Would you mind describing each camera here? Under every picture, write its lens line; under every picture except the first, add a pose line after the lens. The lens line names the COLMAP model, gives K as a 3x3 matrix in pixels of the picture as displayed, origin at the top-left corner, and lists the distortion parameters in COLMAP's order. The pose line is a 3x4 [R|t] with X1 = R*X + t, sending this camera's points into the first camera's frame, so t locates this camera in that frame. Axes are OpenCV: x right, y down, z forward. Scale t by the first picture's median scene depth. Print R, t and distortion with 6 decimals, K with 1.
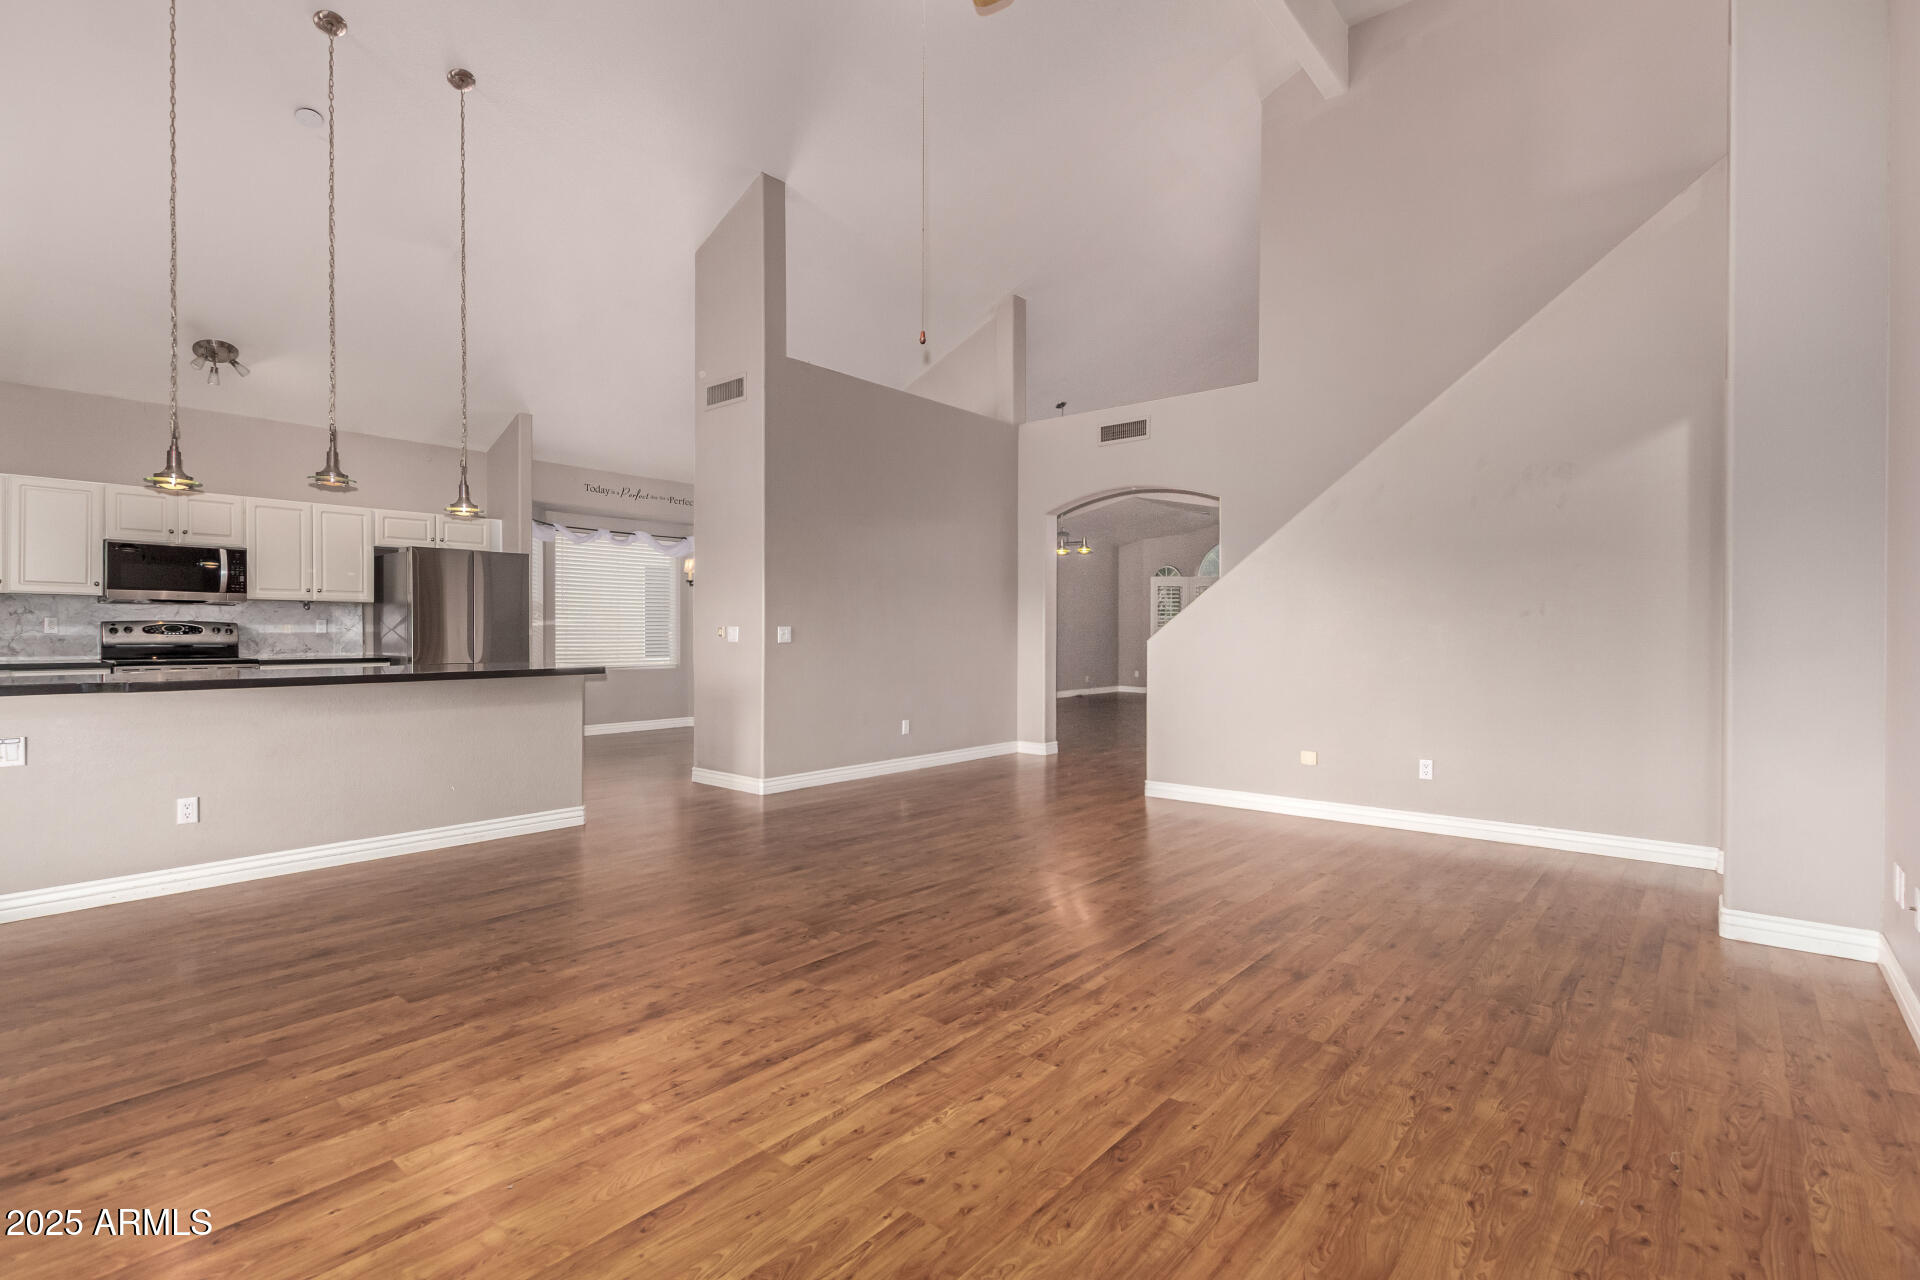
lens RADIAL K [[908.9, 0, 949.3], [0, 908.9, 638.0], [0, 0, 1]] dist [0.005078, -0.000283]
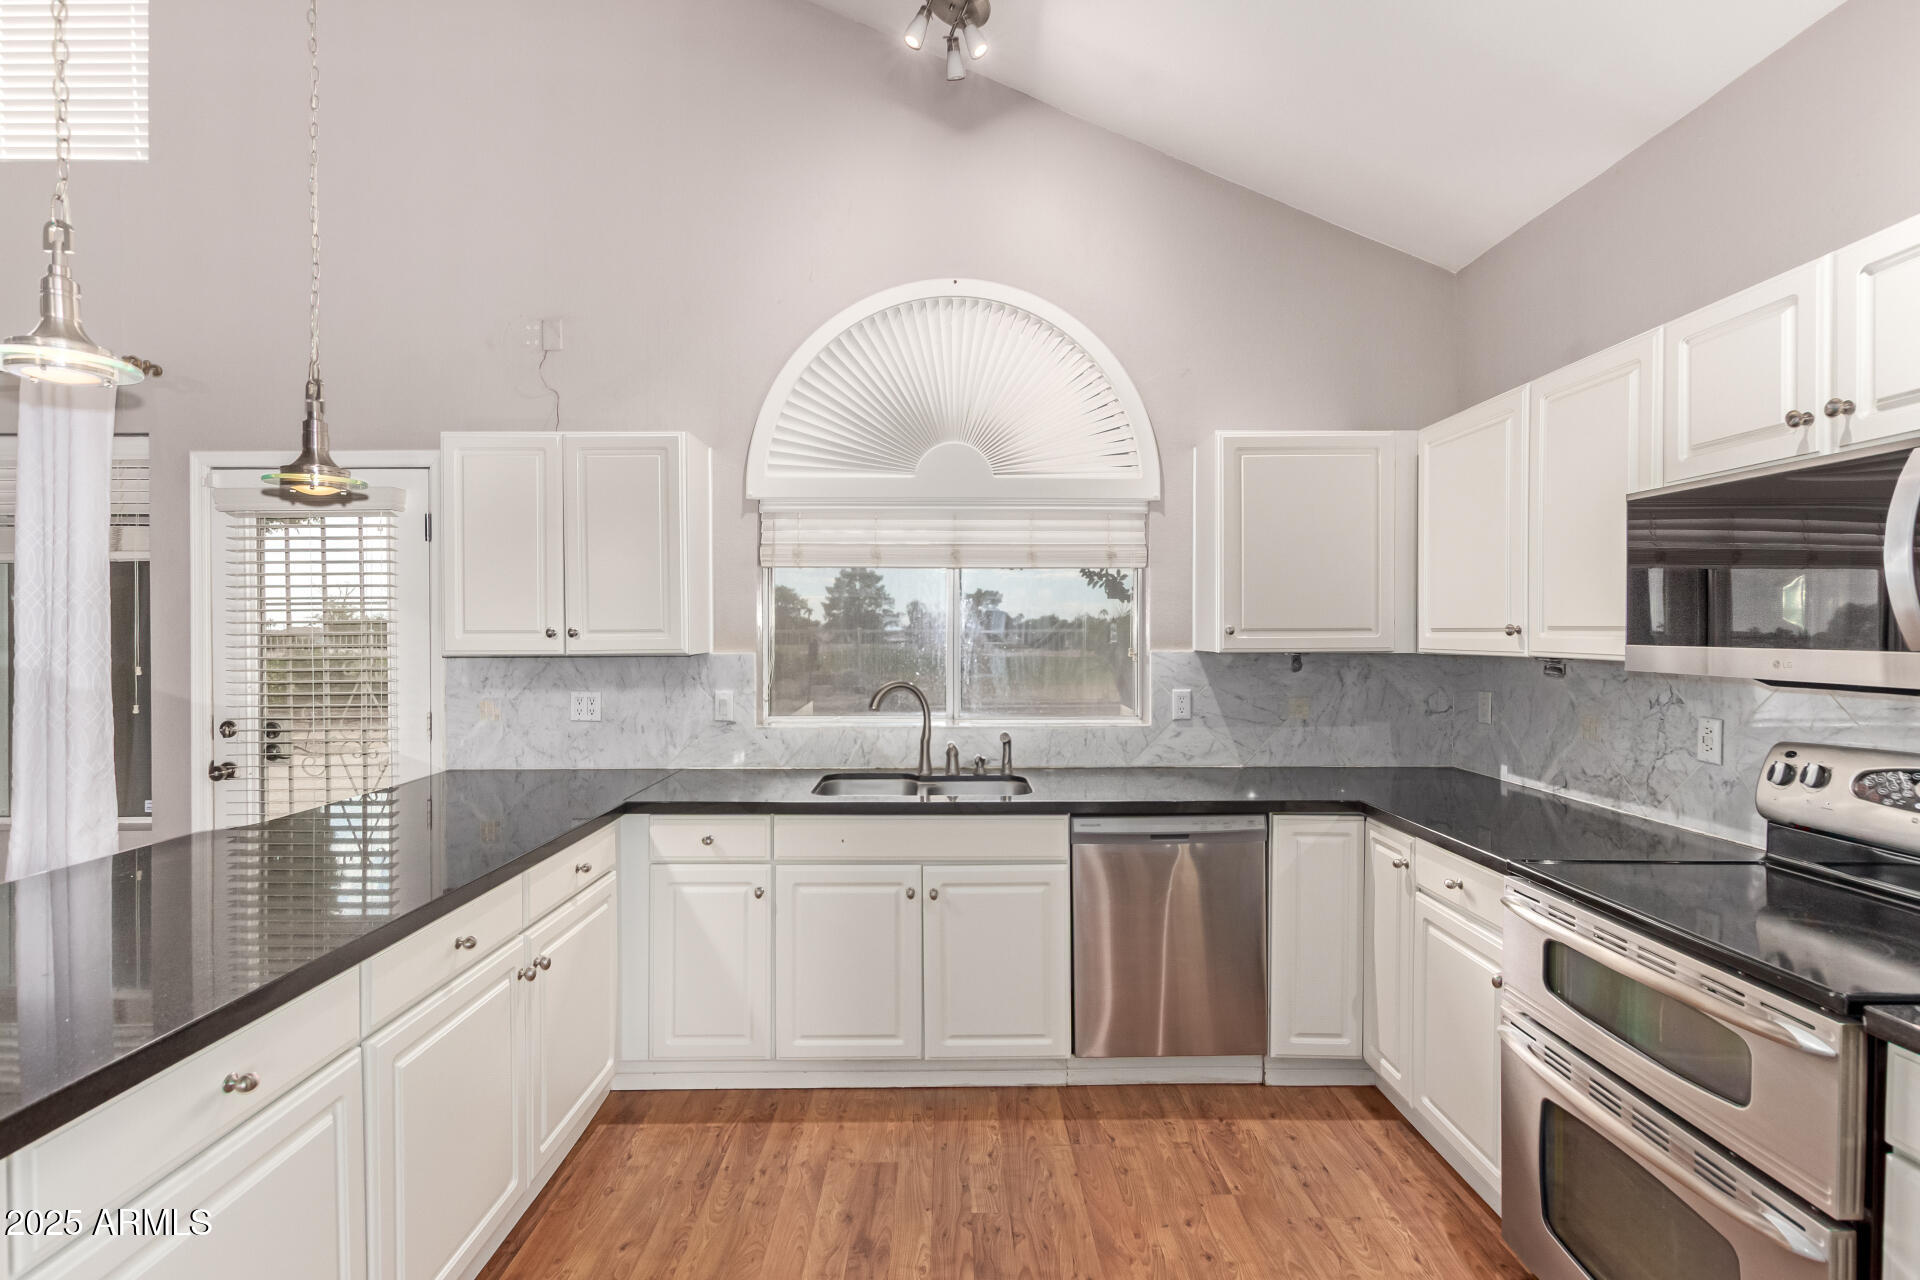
lens RADIAL K [[908.9, 0, 949.3], [0, 908.9, 638.0], [0, 0, 1]] dist [0.005078, -0.000283]
pose [[-0.758736, 0.002287, -0.651394, -0.499599], [-0.005199, 0.999941, 0.009567, -0.055686], [0.651377, 0.010645, -0.758679, 1.052194]]
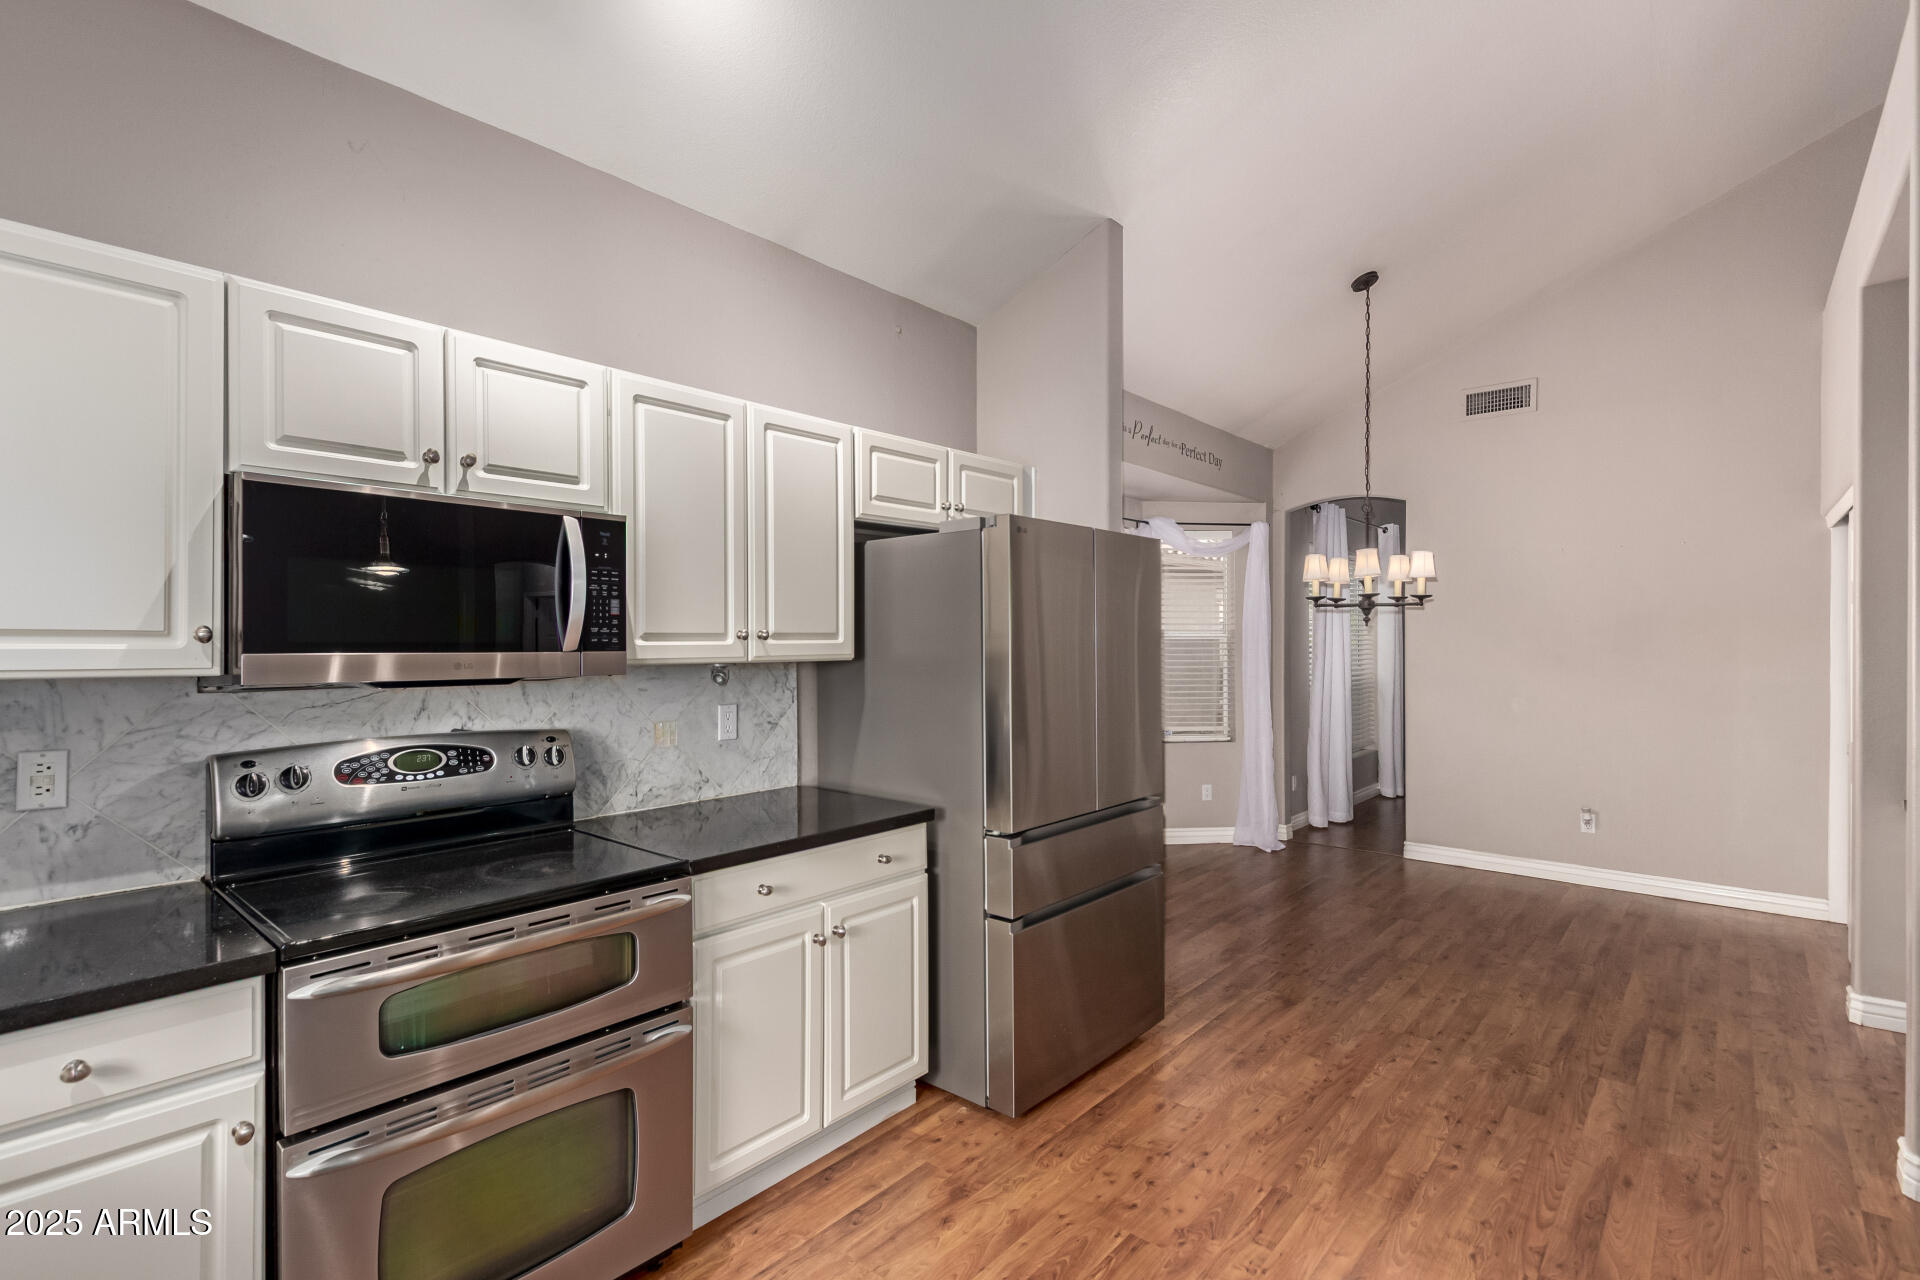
lens RADIAL K [[892.0, 0, 954.8], [0, 892.0, 644.0], [0, 0, 1]] dist [0.001449, 0.000053]
pose [[0.999963, -0.004643, -0.007186, -0.681710], [0.004635, 0.999988, -0.001250, -0.053124], [0.007191, 0.001217, 0.999973, 0.707602]]
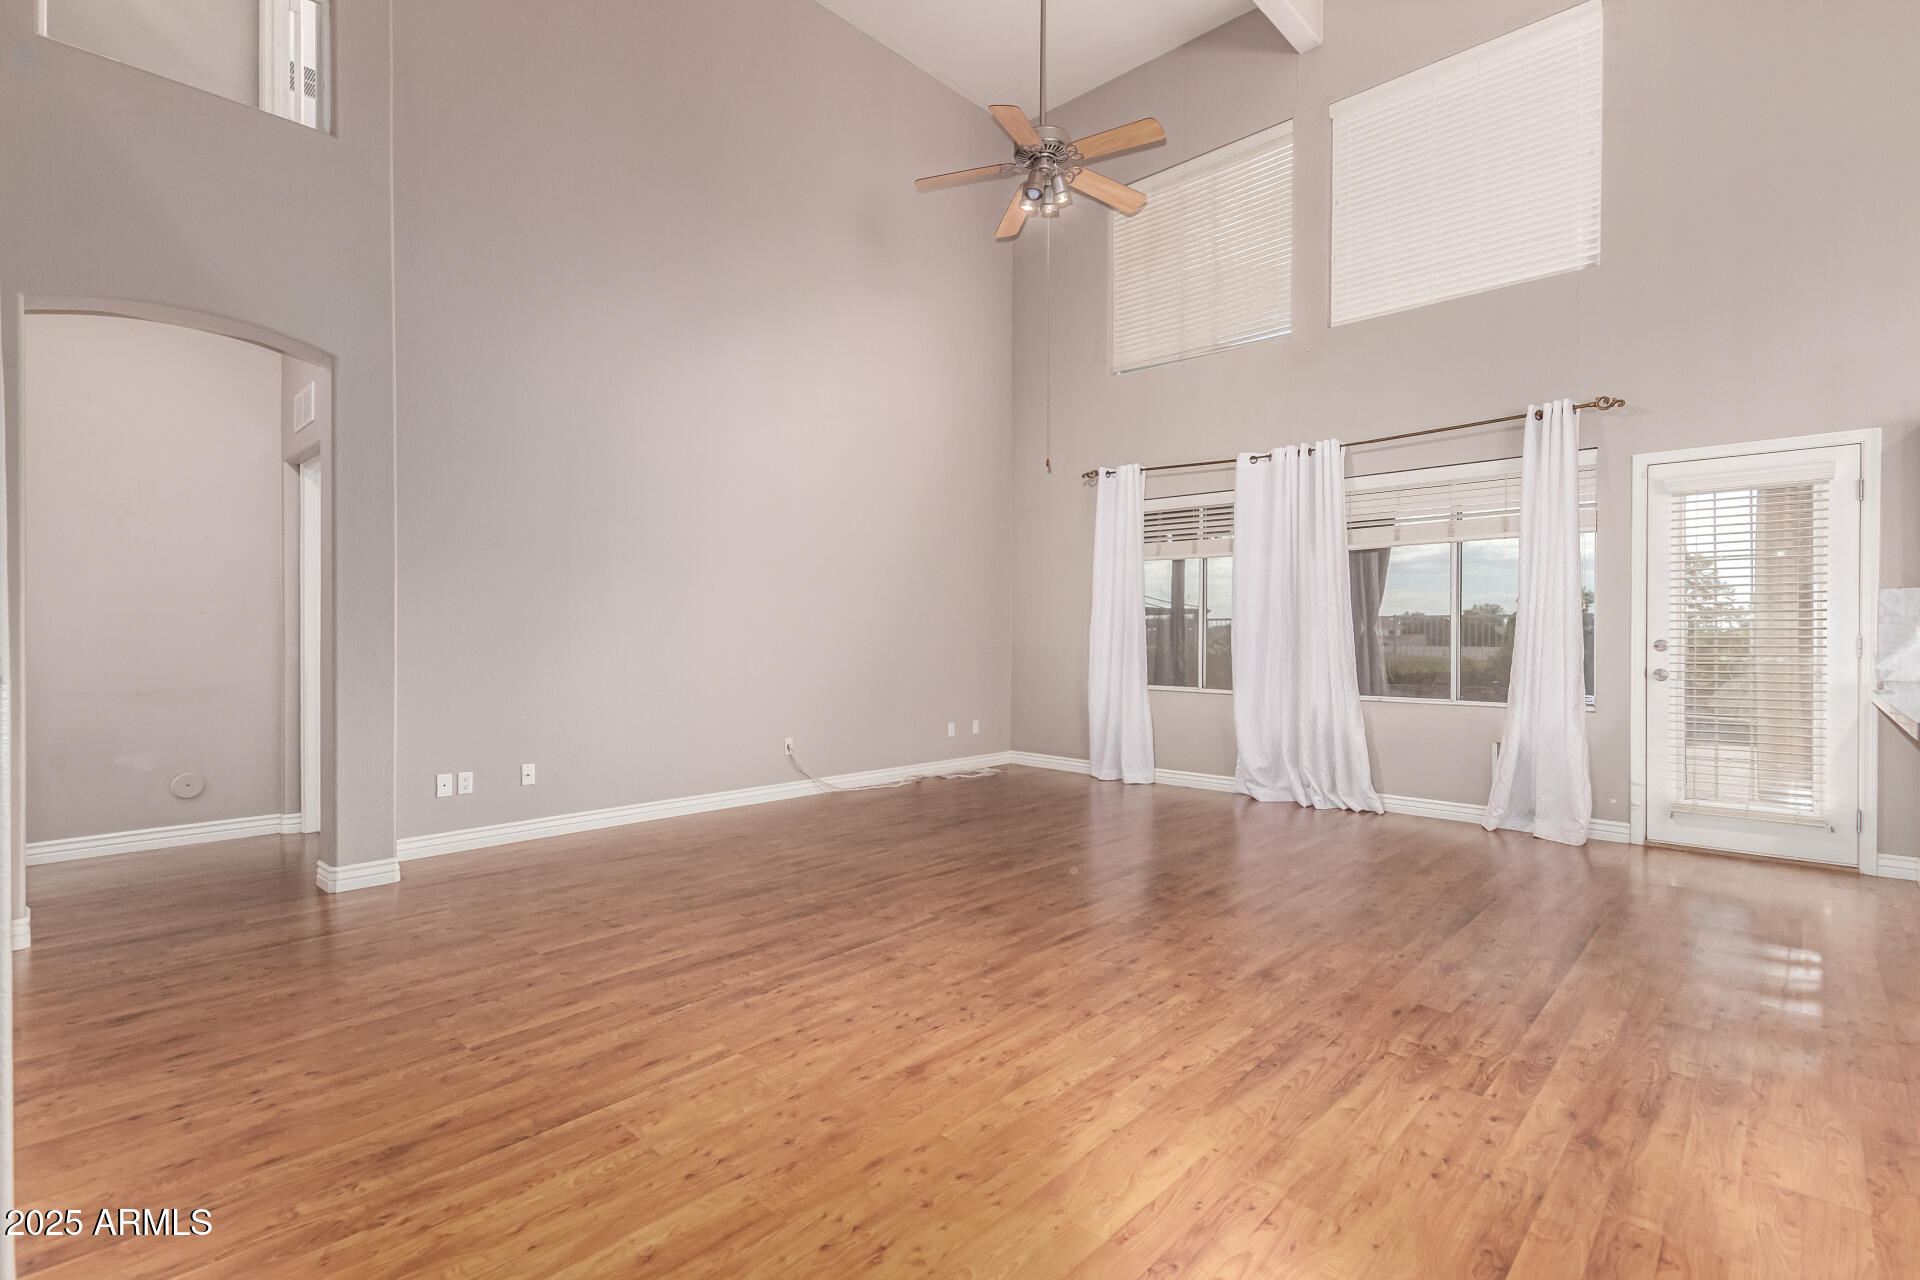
lens RADIAL K [[899.2, 0, 960.0], [0, 899.2, 640.0], [0, 0, 1]] dist [0.002120, -0.000106]
pose [[-0.999253, -0.005886, 0.038184, 0.028794], [-0.005378, 0.999896, 0.013392, -0.007302], [-0.038259, 0.013177, -0.999181, 1.143070]]
